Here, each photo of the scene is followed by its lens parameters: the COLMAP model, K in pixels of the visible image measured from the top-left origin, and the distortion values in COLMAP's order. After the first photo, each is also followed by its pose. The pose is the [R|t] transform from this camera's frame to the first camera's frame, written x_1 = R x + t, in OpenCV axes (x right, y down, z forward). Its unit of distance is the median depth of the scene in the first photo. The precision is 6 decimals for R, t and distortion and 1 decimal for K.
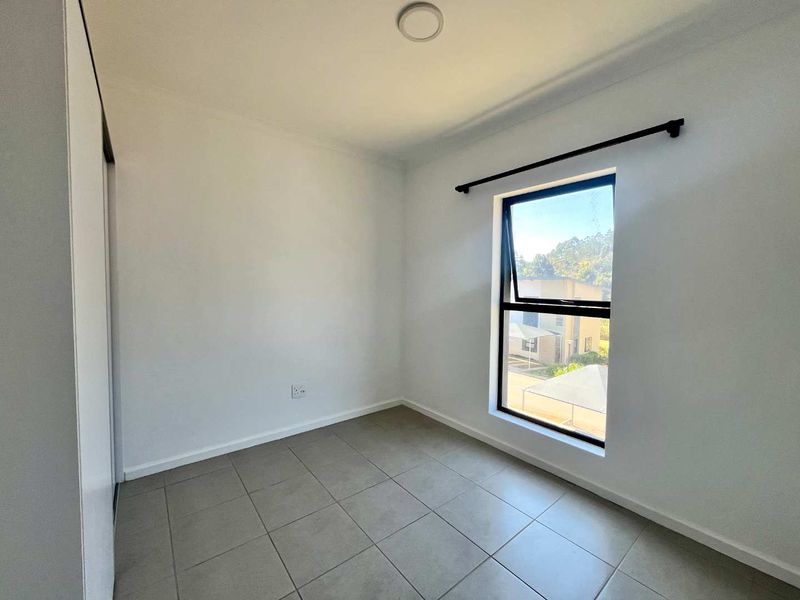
lens RADIAL K [[328.0, 0, 399.2], [0, 328.0, 298.7], [0, 0, 1]] dist [-0.000428, -0.000042]
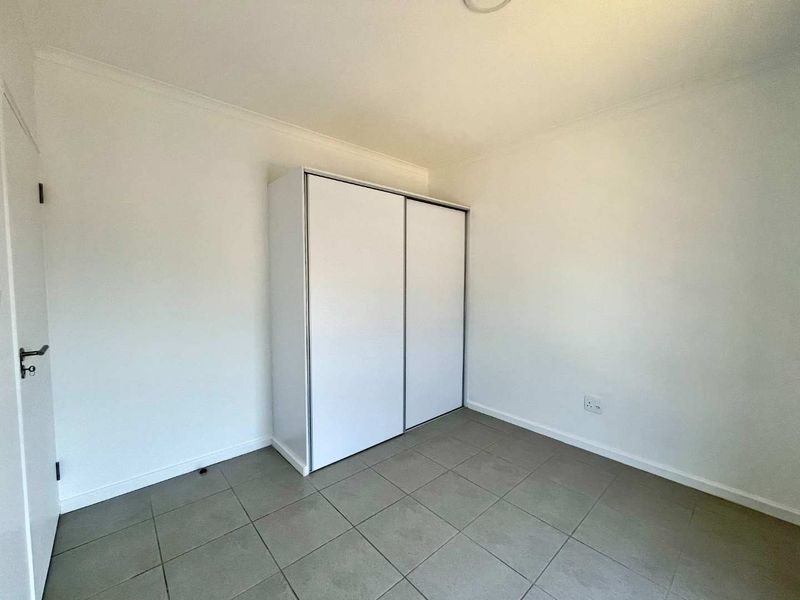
lens RADIAL K [[328.0, 0, 399.2], [0, 328.0, 298.7], [0, 0, 1]] dist [-0.000428, -0.000042]
pose [[0.059998, 0.043574, -0.997247, 0.602966], [-0.045519, 0.998127, 0.040874, -0.020465], [0.997160, 0.042942, 0.061869, 0.457057]]
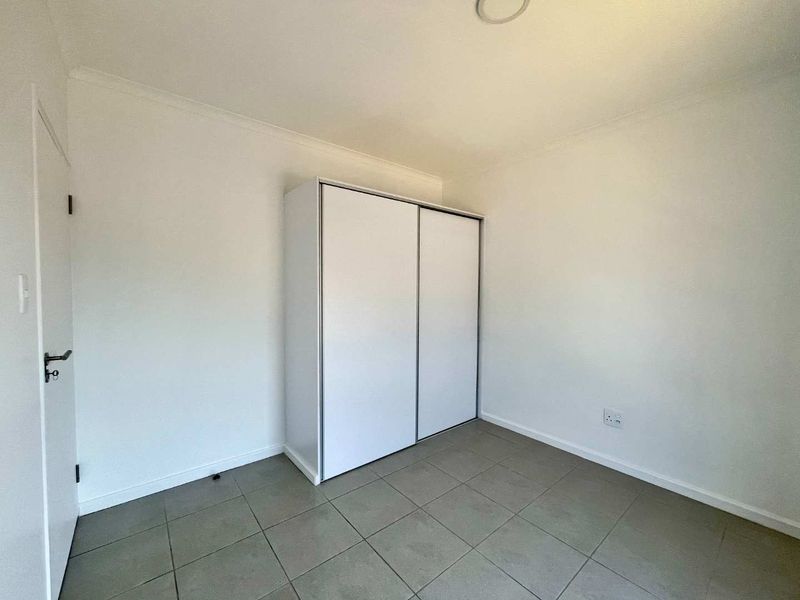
lens RADIAL K [[328.0, 0, 399.2], [0, 328.0, 298.7], [0, 0, 1]] dist [-0.000428, -0.000042]
pose [[0.017249, 0.018017, -0.999689, 0.599474], [-0.049373, 0.998633, 0.017146, -0.020698], [0.998631, 0.049062, 0.018115, 0.461482]]
